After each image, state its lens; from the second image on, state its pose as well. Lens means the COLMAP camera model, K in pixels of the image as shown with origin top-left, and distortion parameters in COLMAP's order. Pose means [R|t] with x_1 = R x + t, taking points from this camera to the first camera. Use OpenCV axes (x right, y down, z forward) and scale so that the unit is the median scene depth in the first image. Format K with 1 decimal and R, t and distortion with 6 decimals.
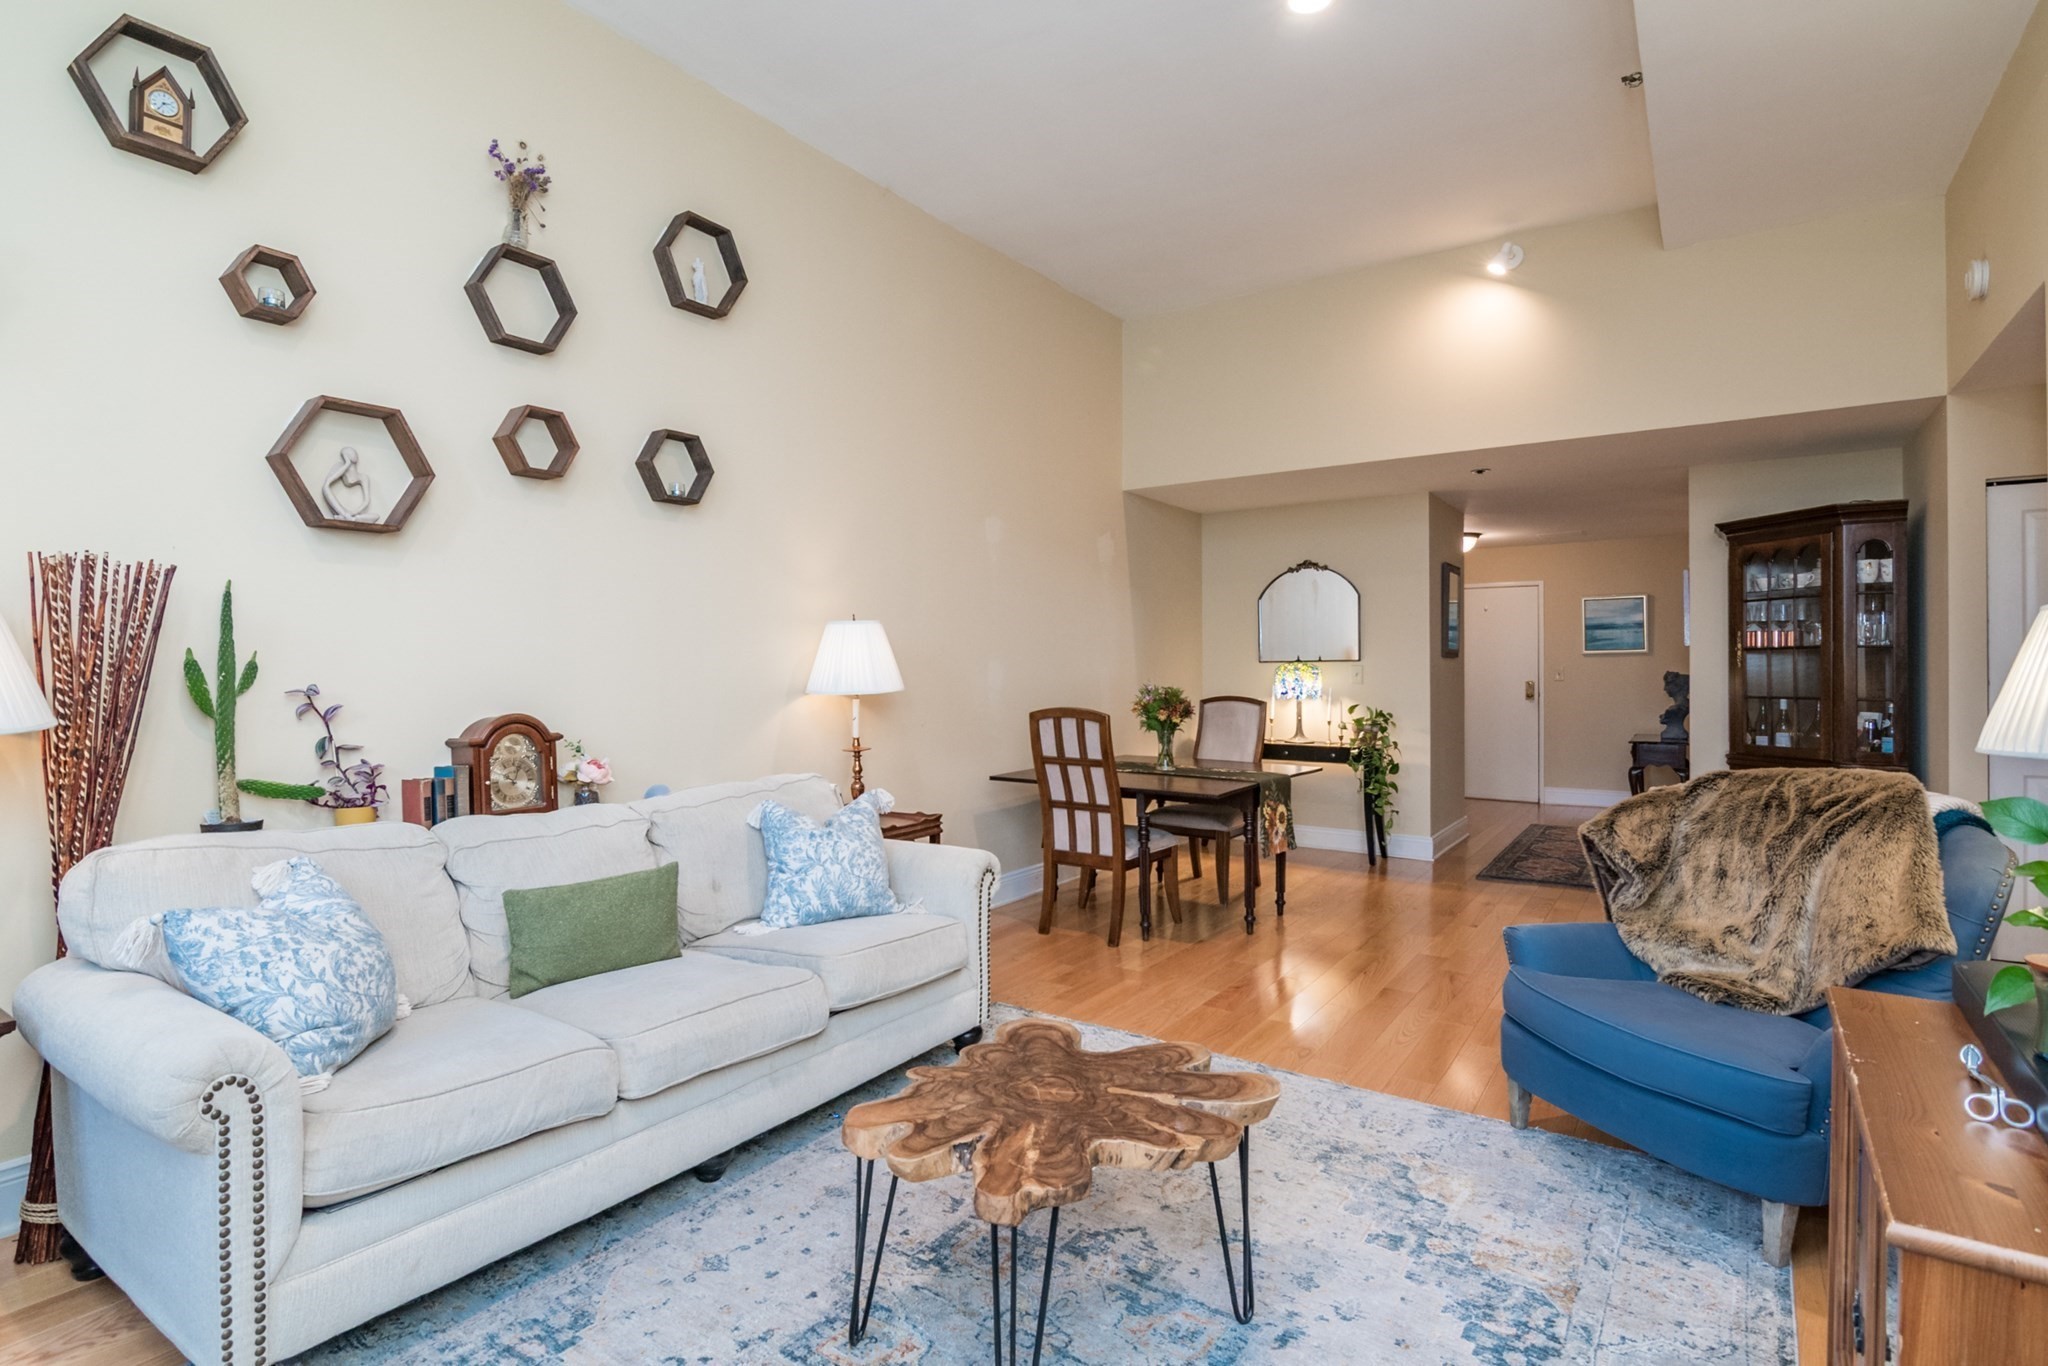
lens RADIAL K [[1027.8, 0, 998.5], [0, 1027.8, 670.6], [0, 0, 1]] dist [0.001643, 0.000264]
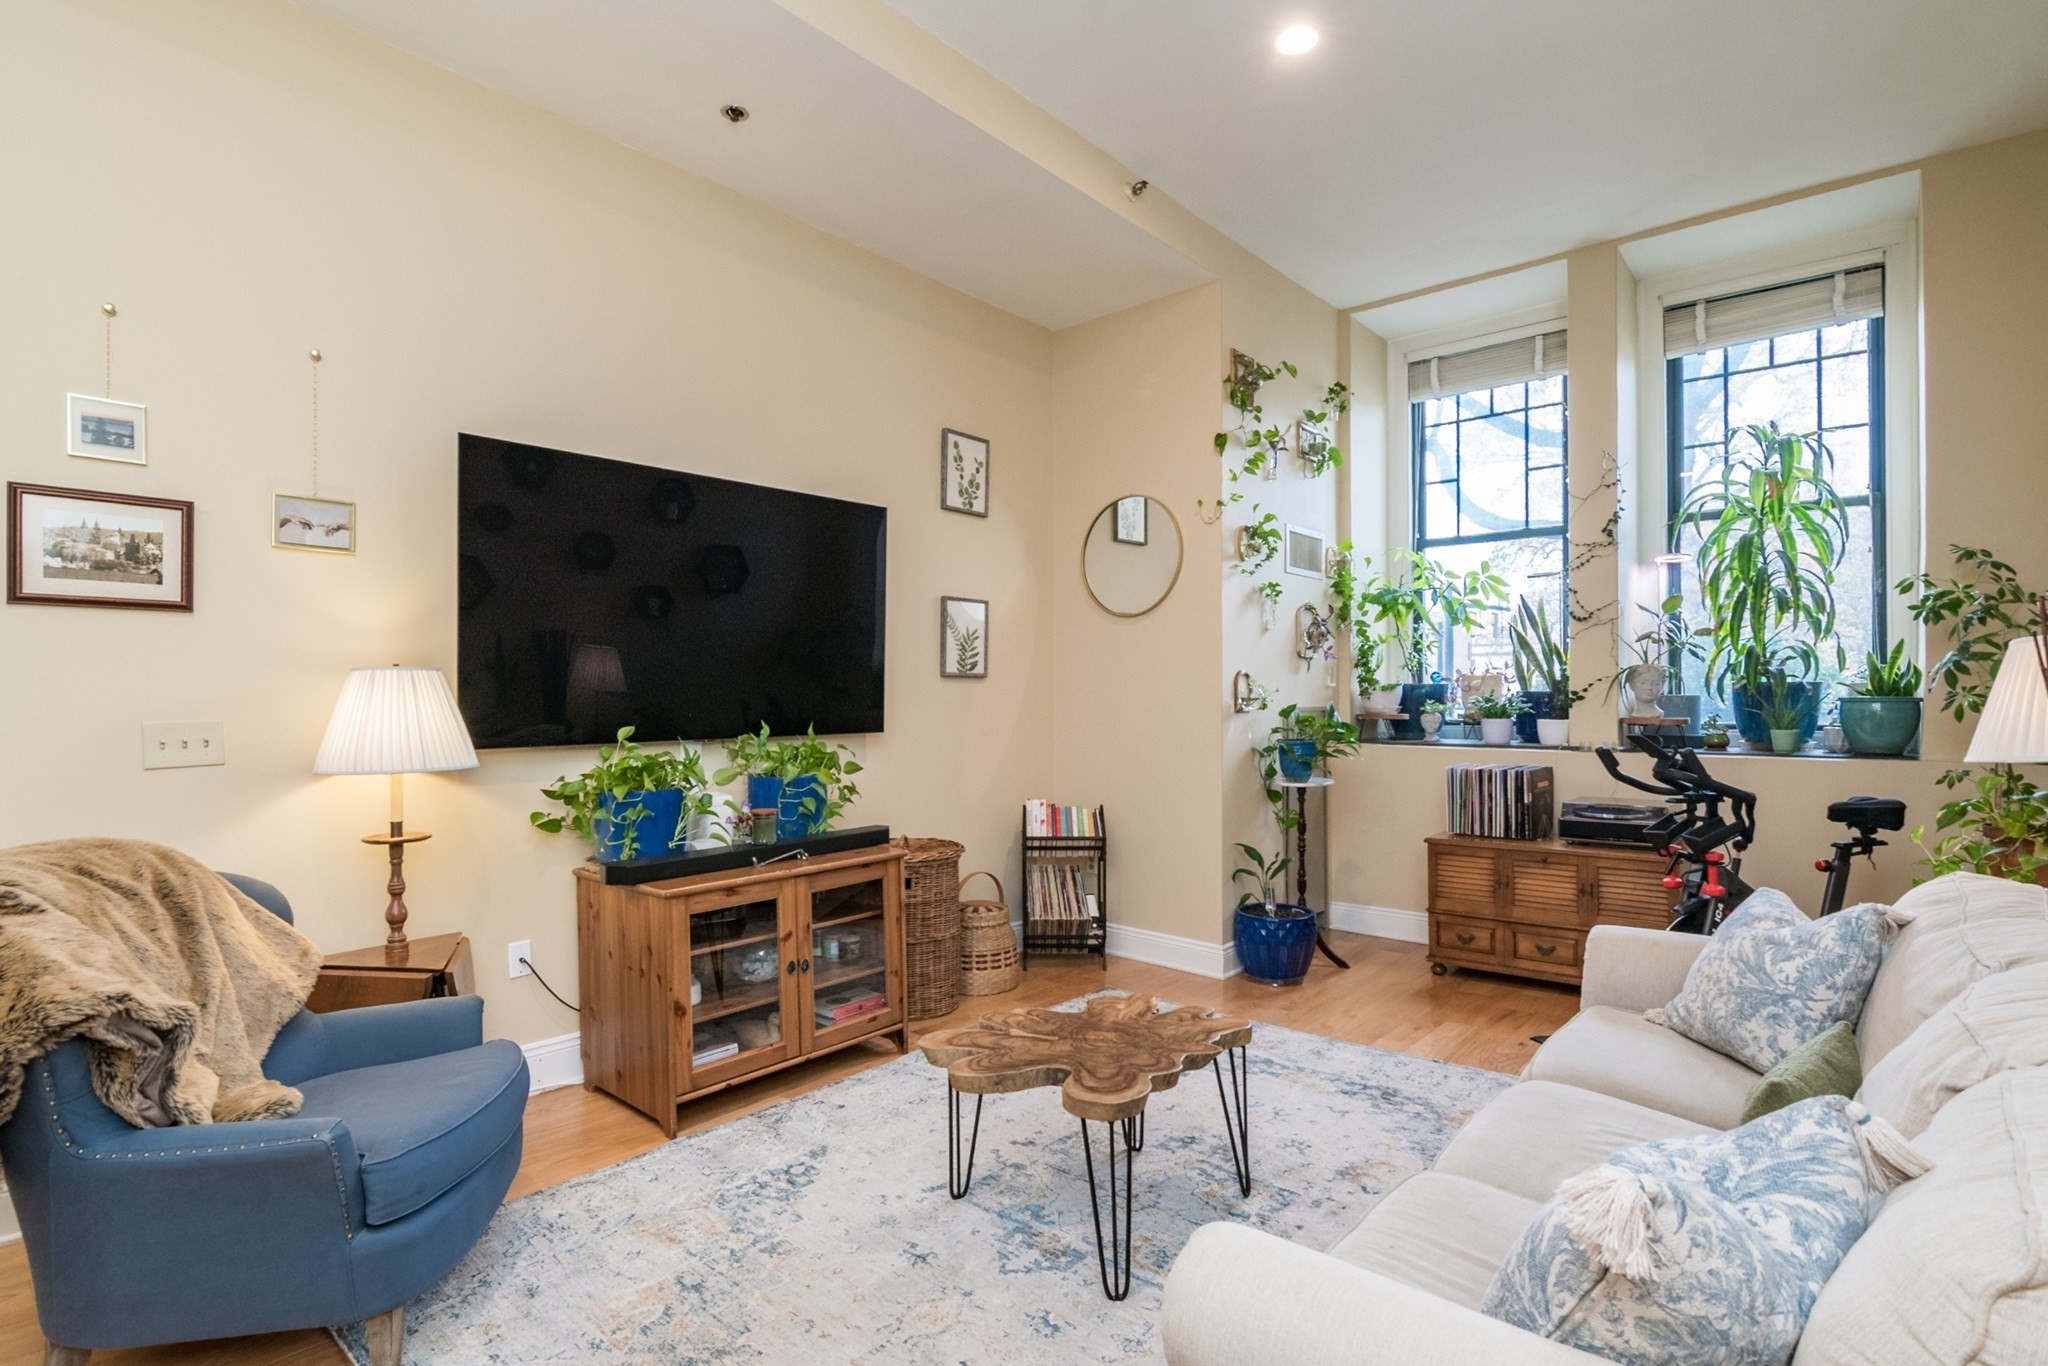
lens RADIAL K [[992.2, 0, 998.8], [0, 992.2, 692.1], [0, 0, 1]] dist [-0.002692, -0.004283]
pose [[-0.992971, 0.005325, 0.118240, 0.010400], [0.004240, 0.999947, -0.009426, -0.005230], [-0.118284, -0.008858, -0.992940, 0.777767]]
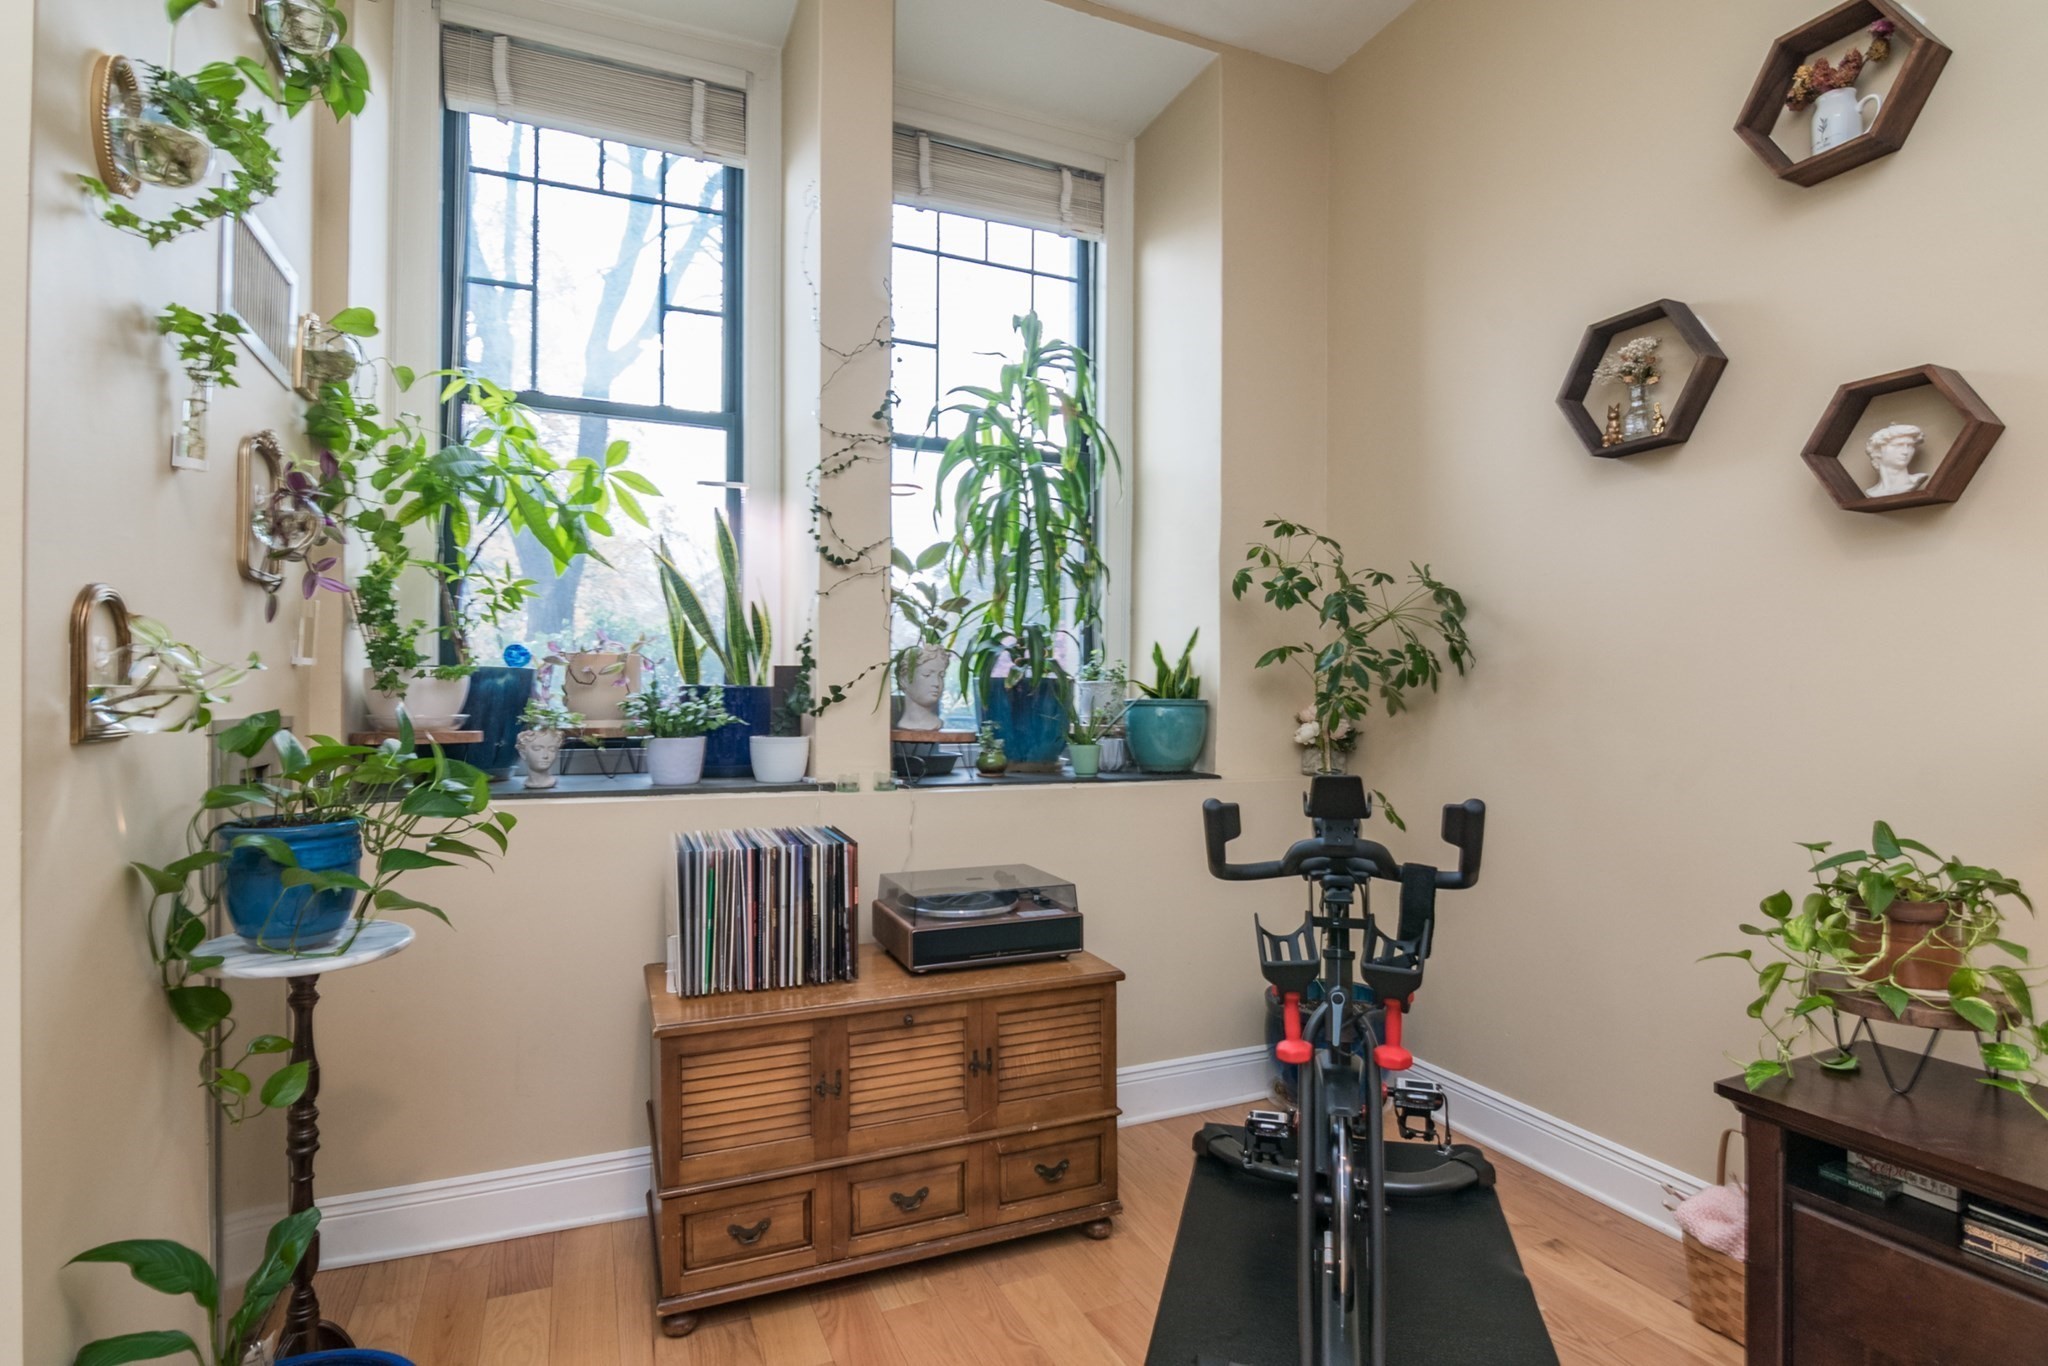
lens RADIAL K [[1014.2, 0, 1046.2], [0, 1014.2, 695.3], [0, 0, 1]] dist [-0.001814, -0.000078]
pose [[-0.506120, -0.005780, -0.862444, -0.004268], [-0.000394, 0.999979, -0.006470, -0.004563], [0.862463, -0.002935, -0.506111, 0.217798]]
